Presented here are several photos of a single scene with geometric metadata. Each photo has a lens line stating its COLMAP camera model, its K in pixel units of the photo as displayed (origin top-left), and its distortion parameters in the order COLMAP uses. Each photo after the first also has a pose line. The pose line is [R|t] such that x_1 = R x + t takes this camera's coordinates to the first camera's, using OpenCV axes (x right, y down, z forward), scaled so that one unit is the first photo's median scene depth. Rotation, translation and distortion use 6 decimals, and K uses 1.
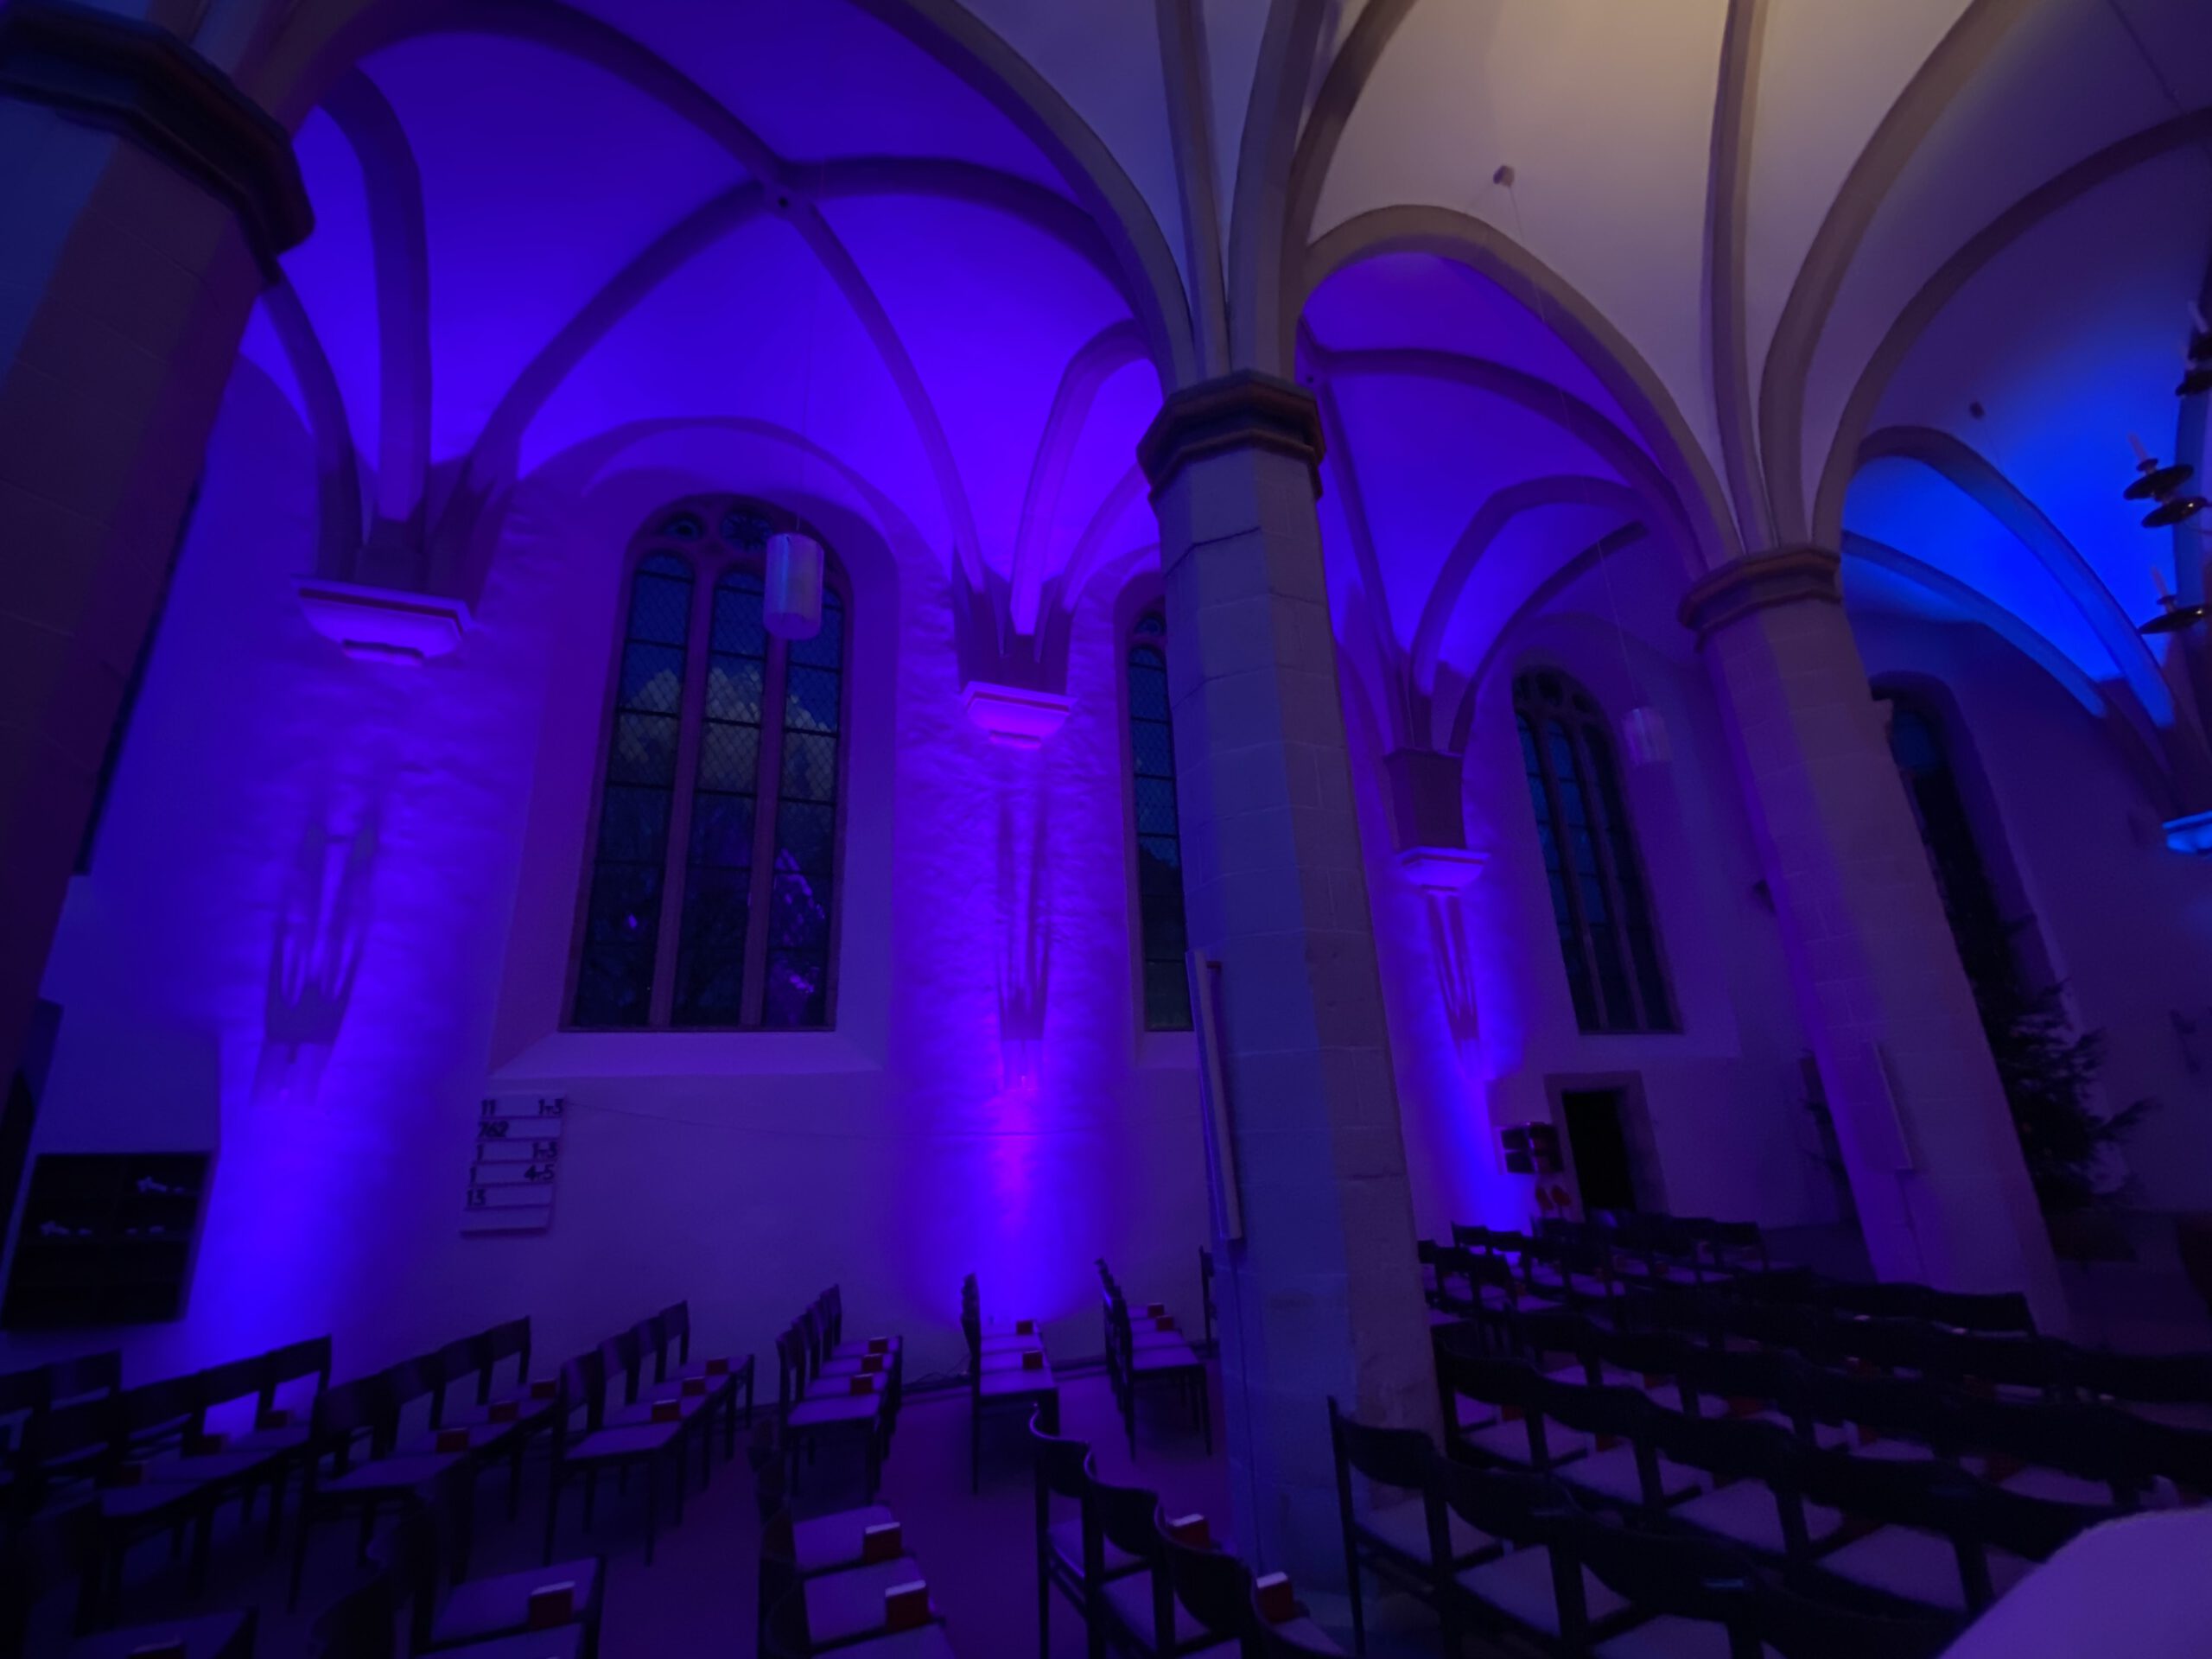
lens RADIAL K [[921.7, 0, 1095.0], [0, 921.7, 822.2], [0, 0, 1]] dist [-0.014525, -0.001448]
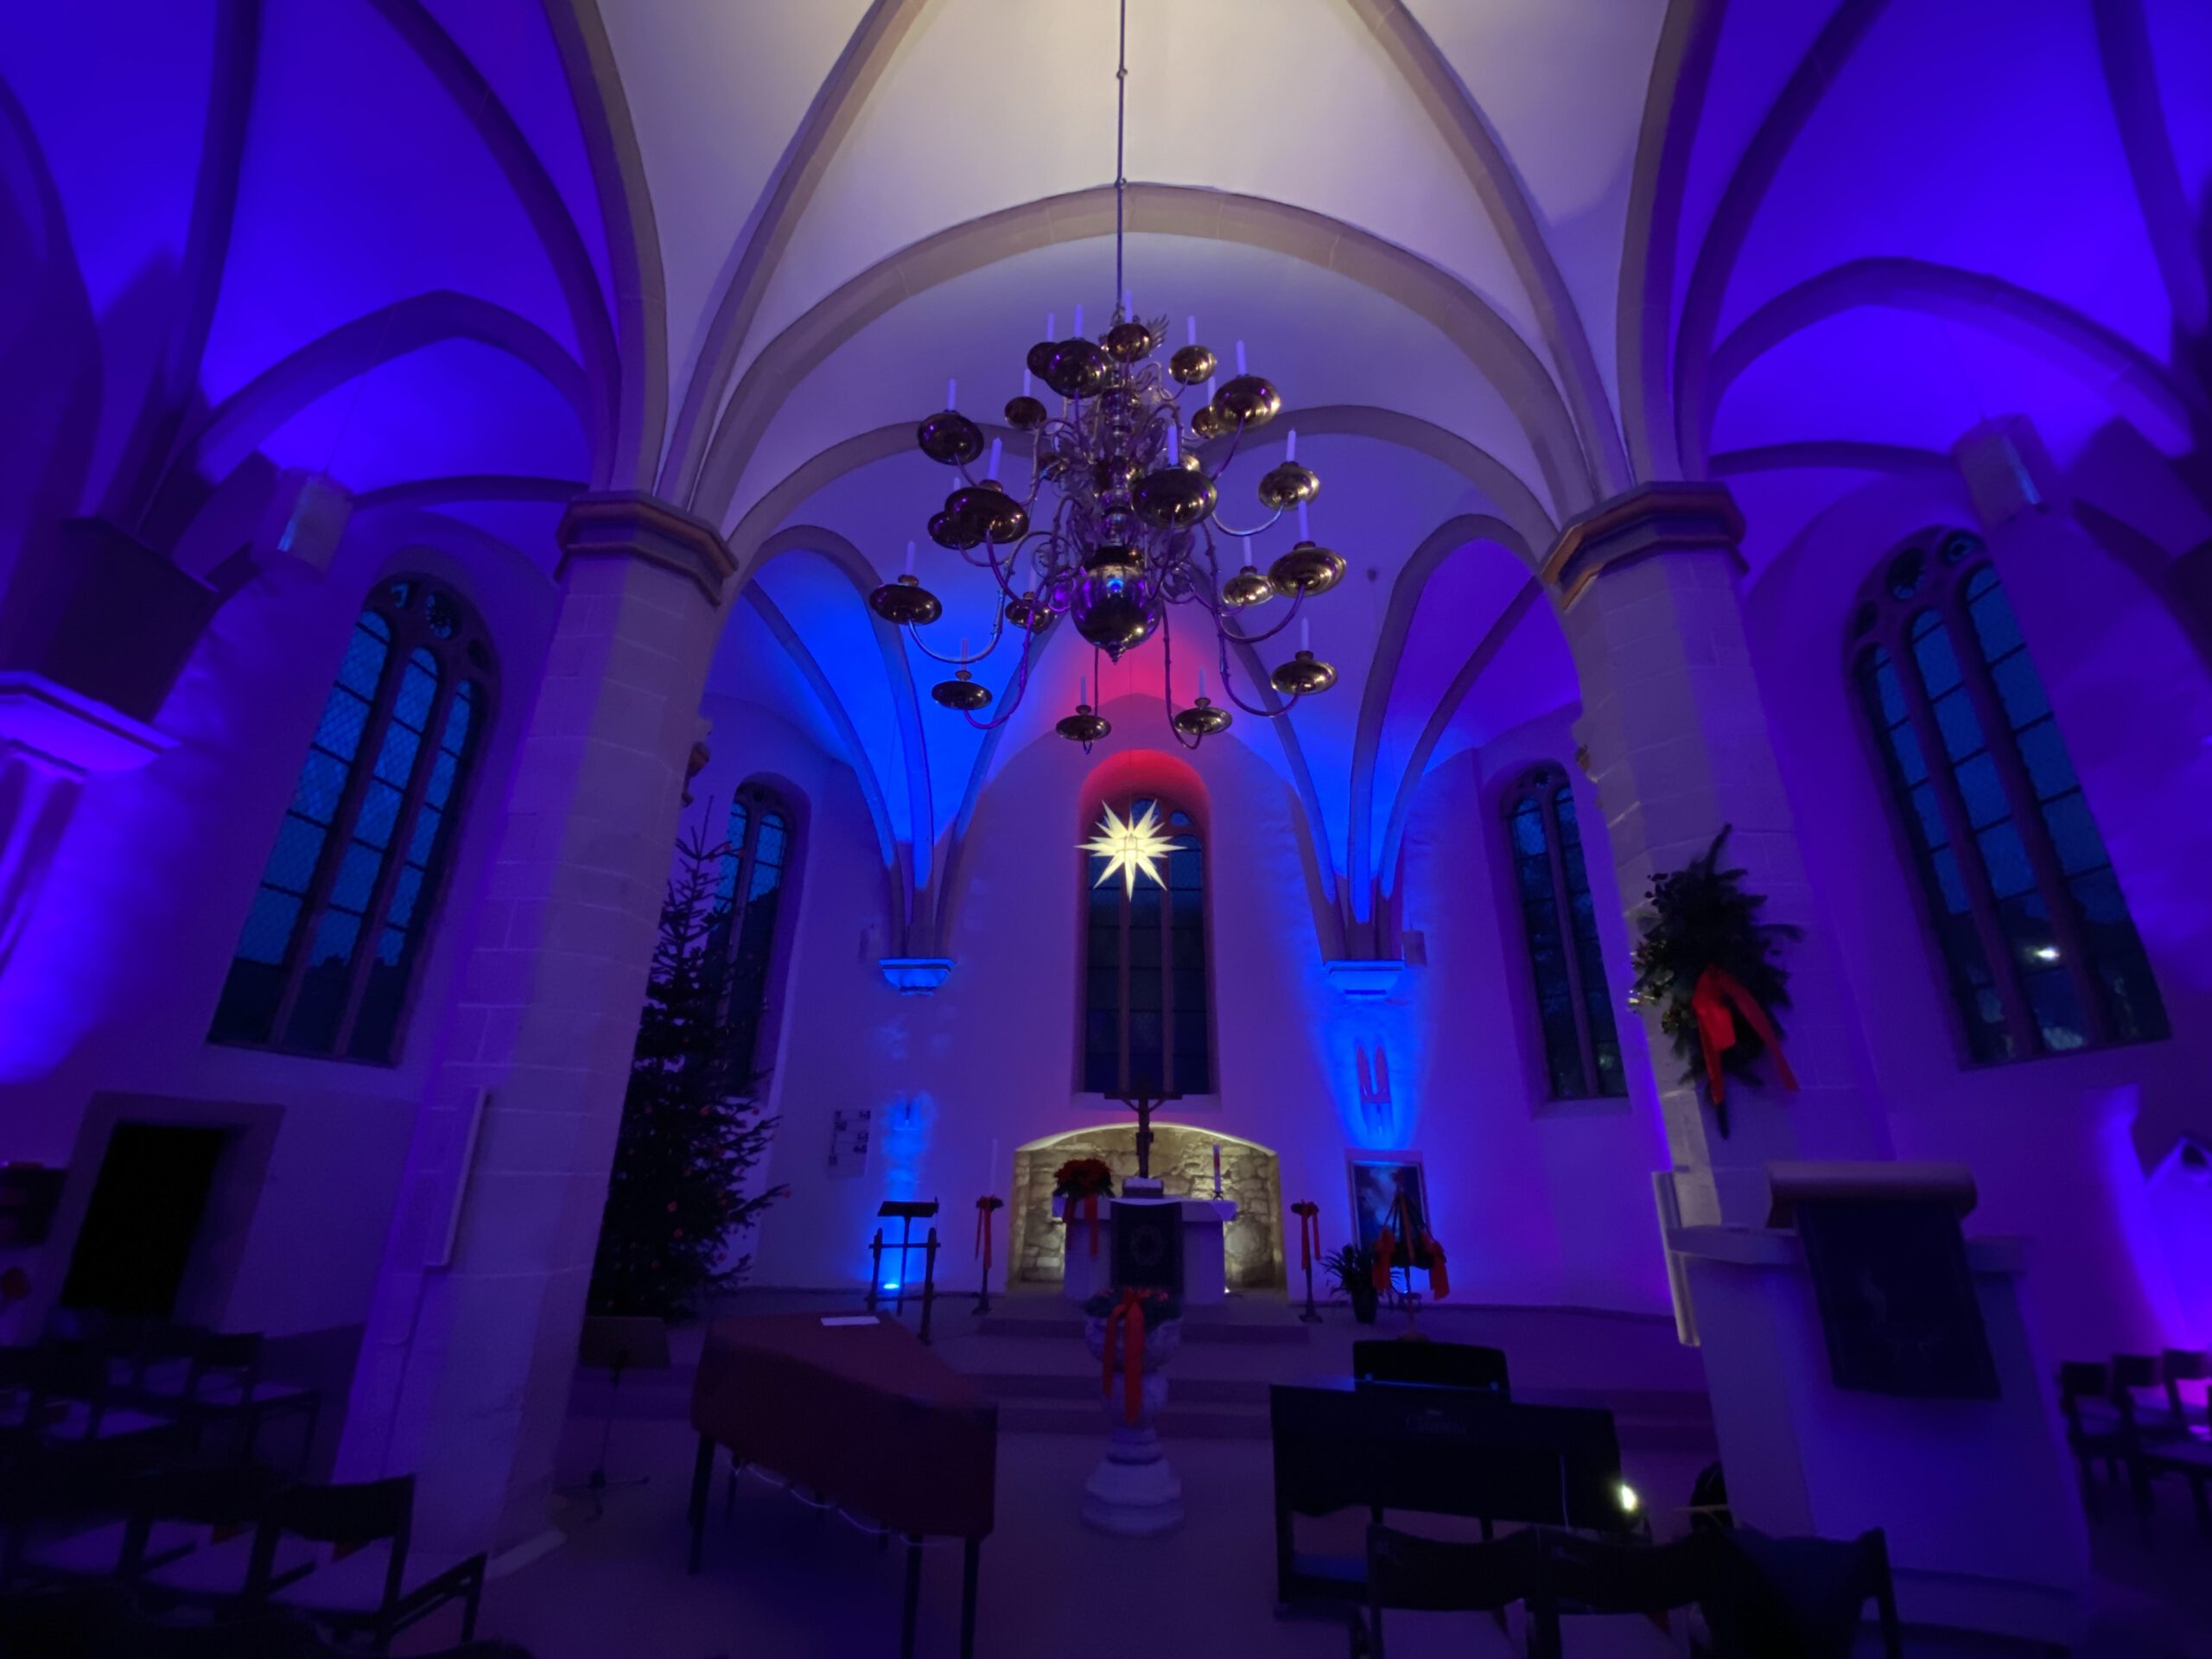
lens RADIAL K [[897.2, 0, 1097.6], [0, 897.2, 826.2], [0, 0, 1]] dist [-0.003891, -0.007640]
pose [[0.456146, 0.365674, 0.811304, 0.284680], [-0.310701, 0.919745, -0.239863, 0.044743], [-0.833904, -0.142661, 0.533153, 0.148786]]
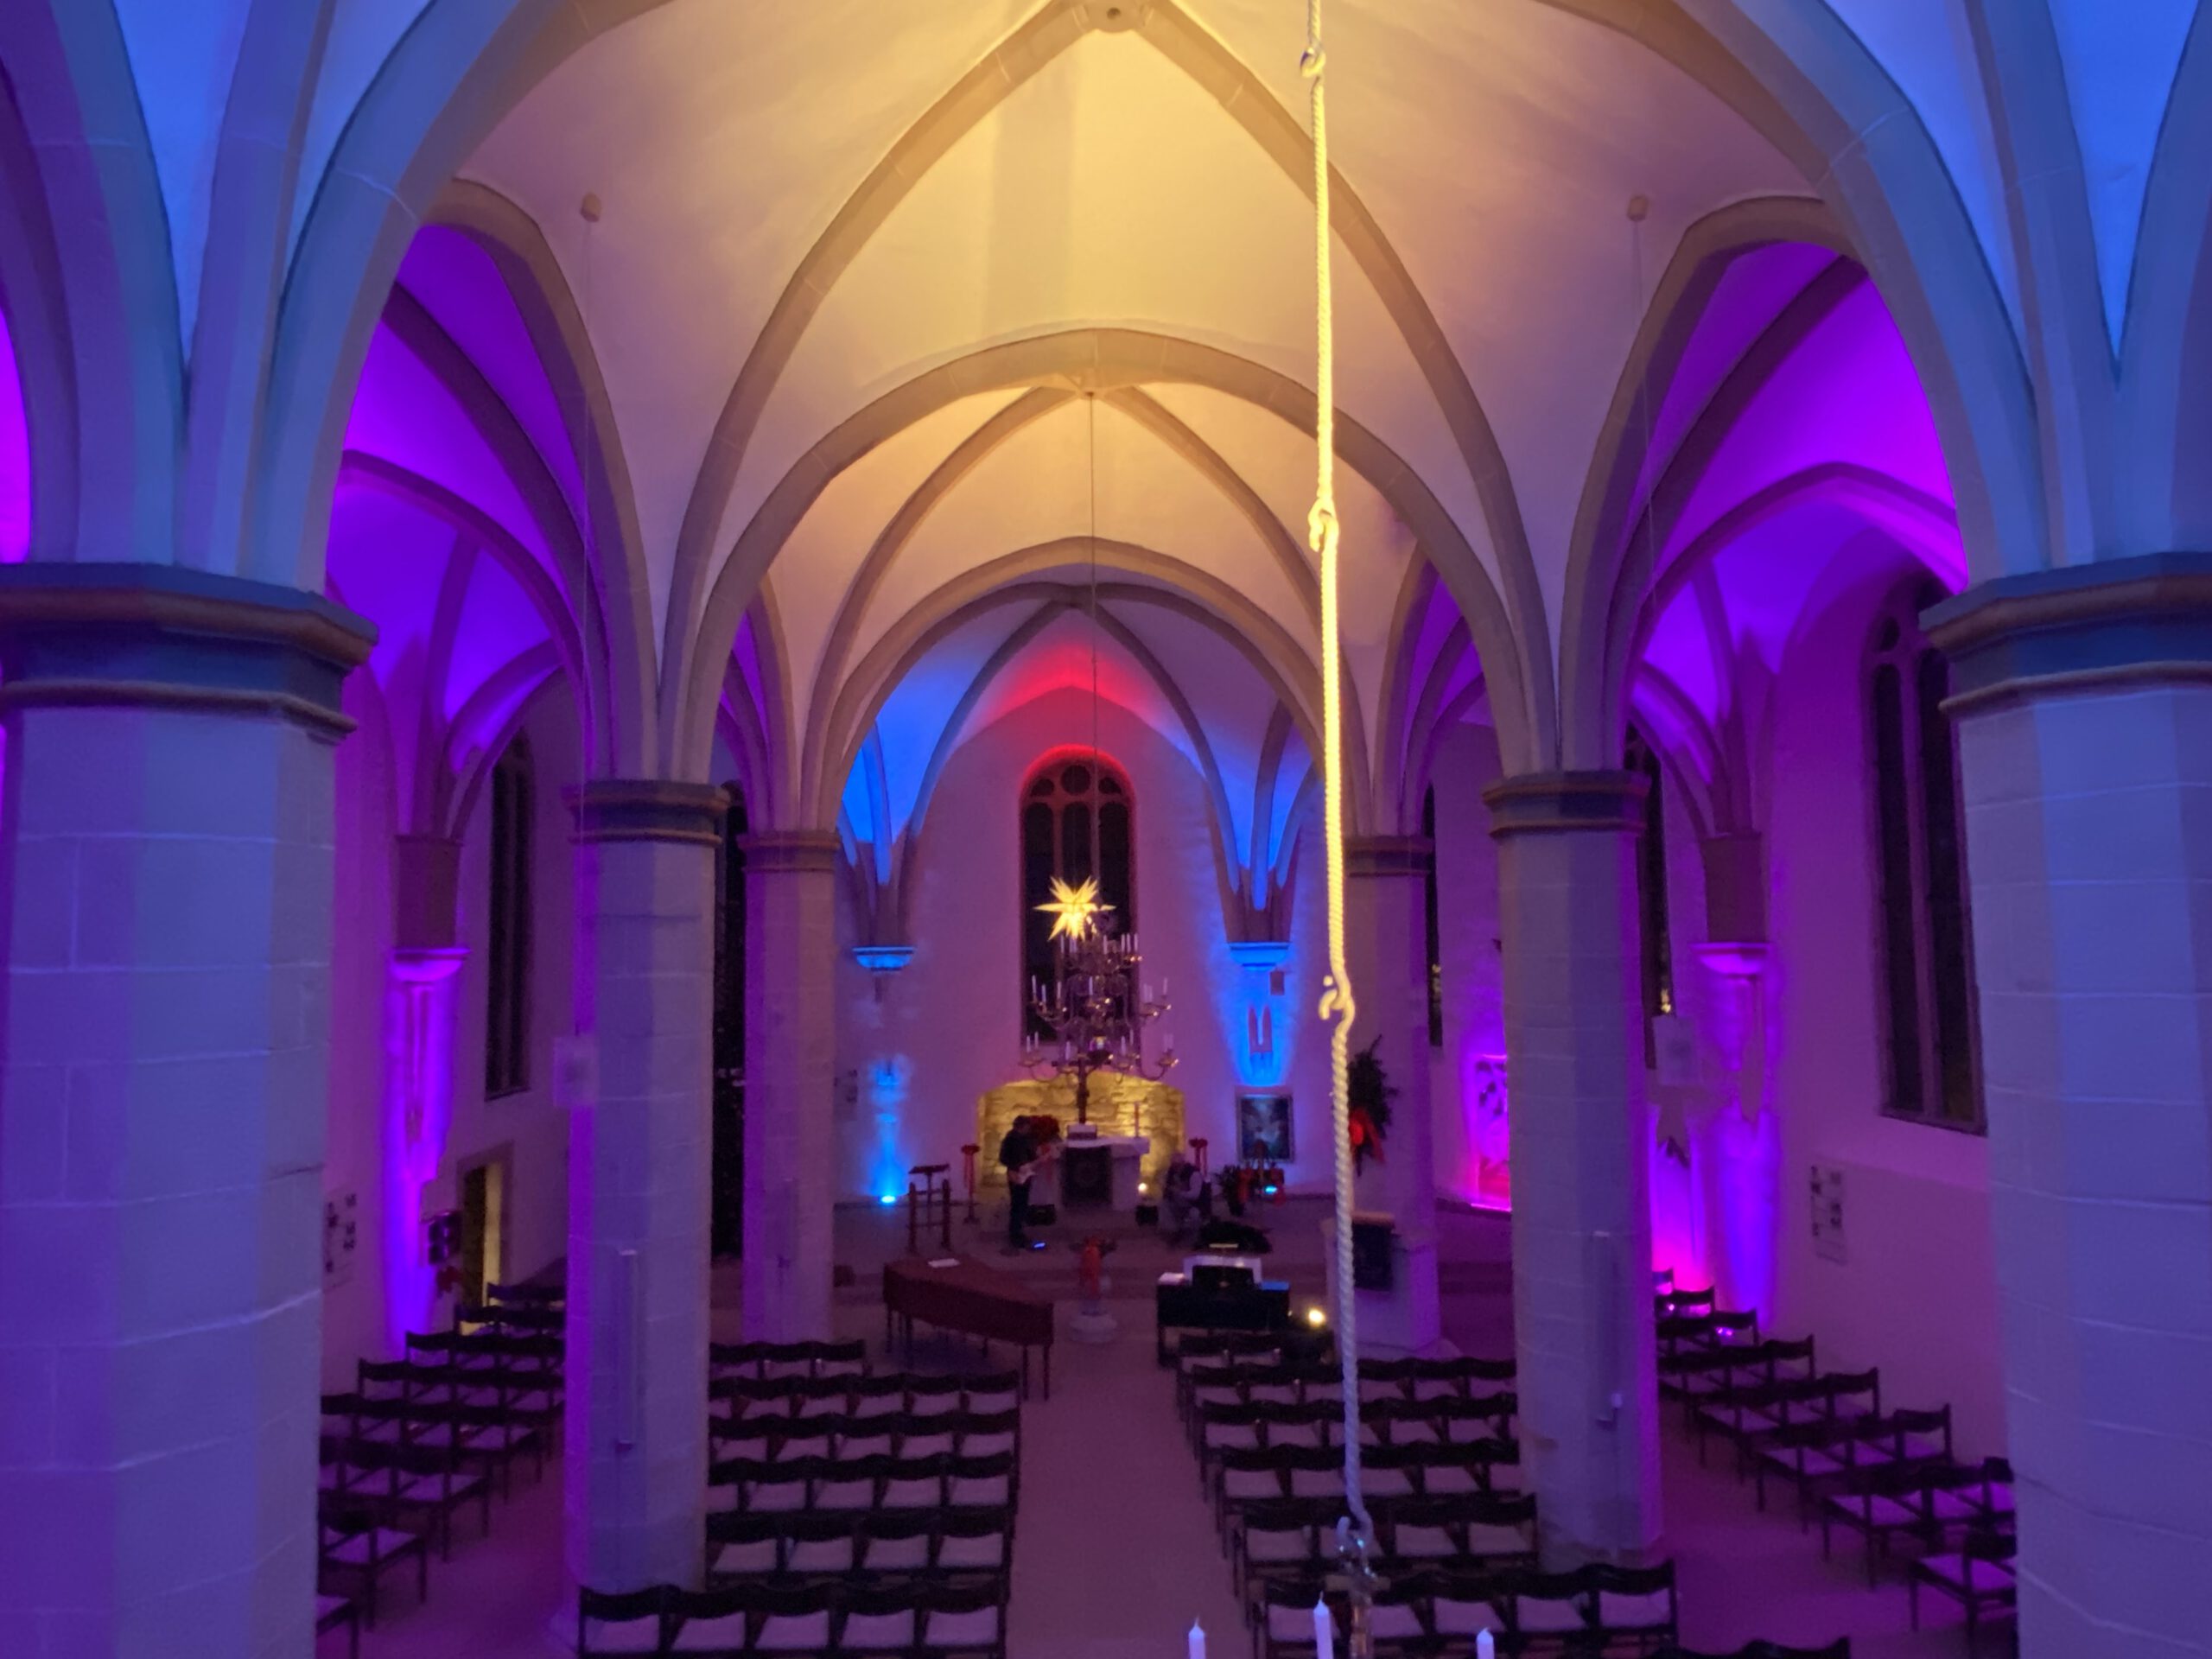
lens RADIAL K [[1301.1, 0, 1085.7], [0, 1301.1, 861.5], [0, 0, 1]] dist [0.026749, 0.001005]
pose [[0.383523, 0.099017, 0.918208, -1.017735], [-0.288563, 0.957305, 0.017296, -0.422526], [-0.877292, -0.271594, 0.395721, -0.212436]]
